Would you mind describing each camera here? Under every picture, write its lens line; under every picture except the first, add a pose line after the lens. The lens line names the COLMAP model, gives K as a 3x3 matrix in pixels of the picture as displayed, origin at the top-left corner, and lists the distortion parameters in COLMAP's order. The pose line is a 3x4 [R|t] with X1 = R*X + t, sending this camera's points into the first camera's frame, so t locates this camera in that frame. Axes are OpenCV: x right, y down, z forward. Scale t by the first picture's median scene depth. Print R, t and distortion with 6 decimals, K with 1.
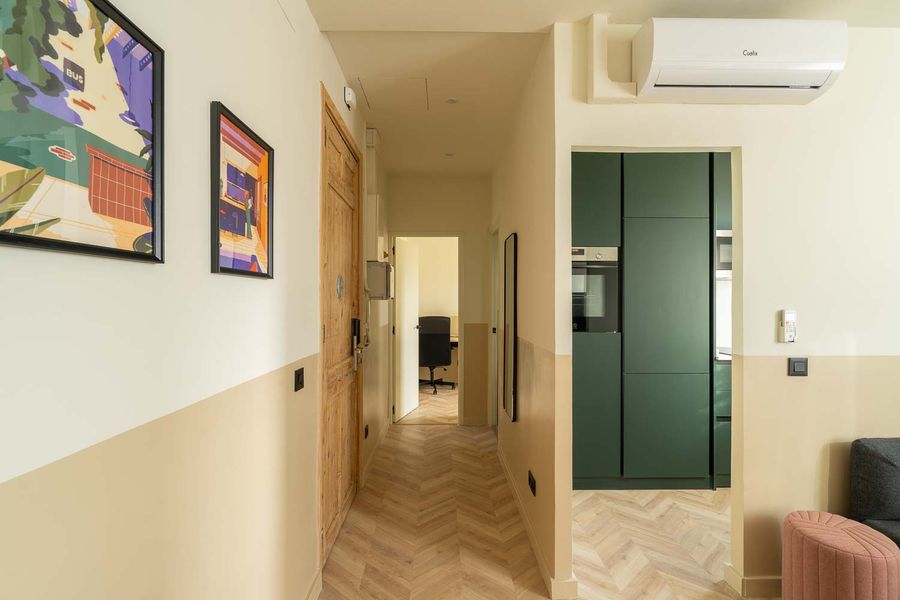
lens RADIAL K [[408.3, 0, 446.2], [0, 408.3, 301.0], [0, 0, 1]] dist [0.000577, 0.000192]
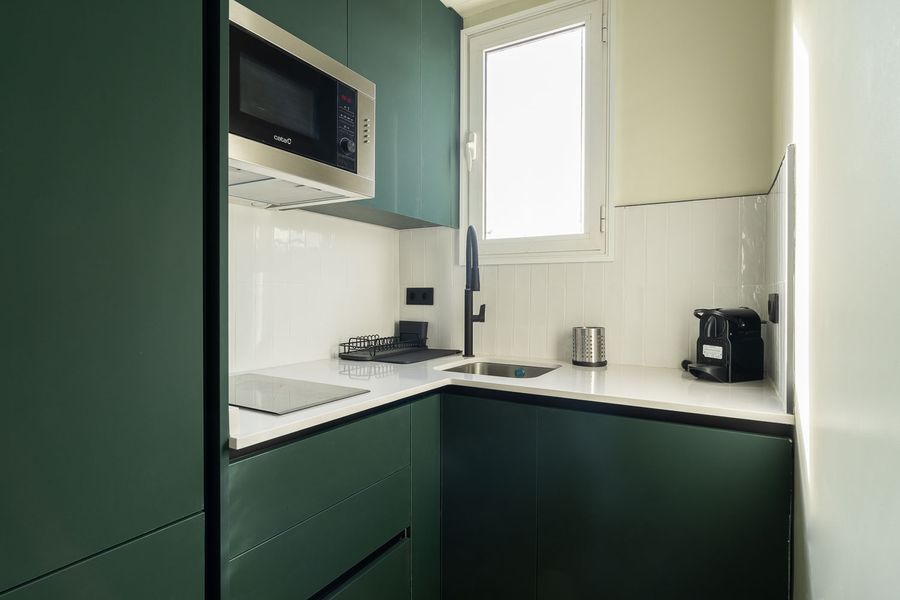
lens RADIAL K [[474.5, 0, 456.8], [0, 474.5, 300.5], [0, 0, 1]] dist [-0.001373, 0.000195]
pose [[0.507513, -0.010488, 0.861580, 0.517797], [-0.004568, 0.999879, 0.014863, 0.047343], [-0.861632, -0.011479, 0.507403, 0.786283]]
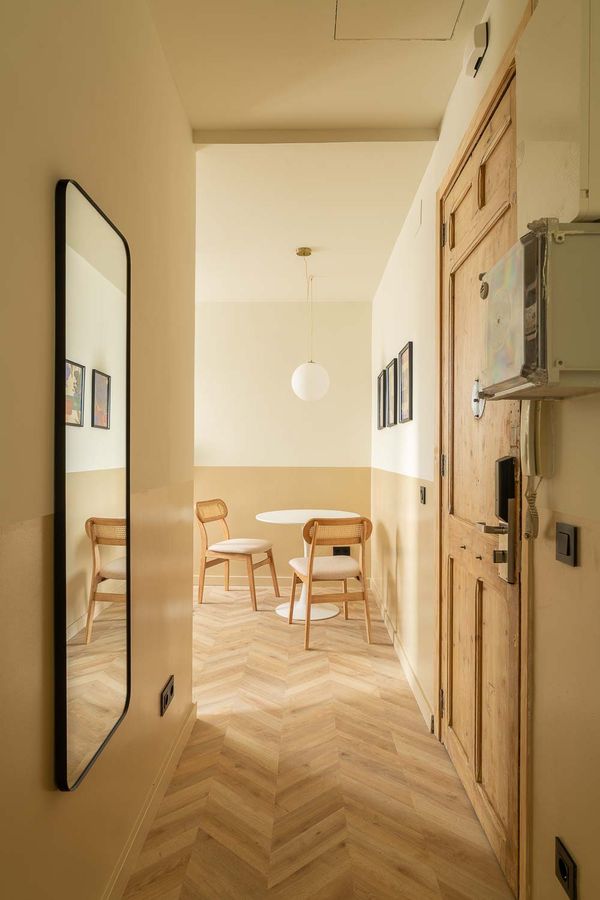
lens RADIAL K [[535.9, 0, 300.0], [0, 535.9, 450.0], [0, 0, 1]] dist [-0.000050, 0.000008]
pose [[-0.999562, -0.006873, 0.028800, -0.026216], [-0.006770, 0.999970, 0.003682, 0.037829], [-0.028824, 0.003486, -0.999578, 1.722928]]
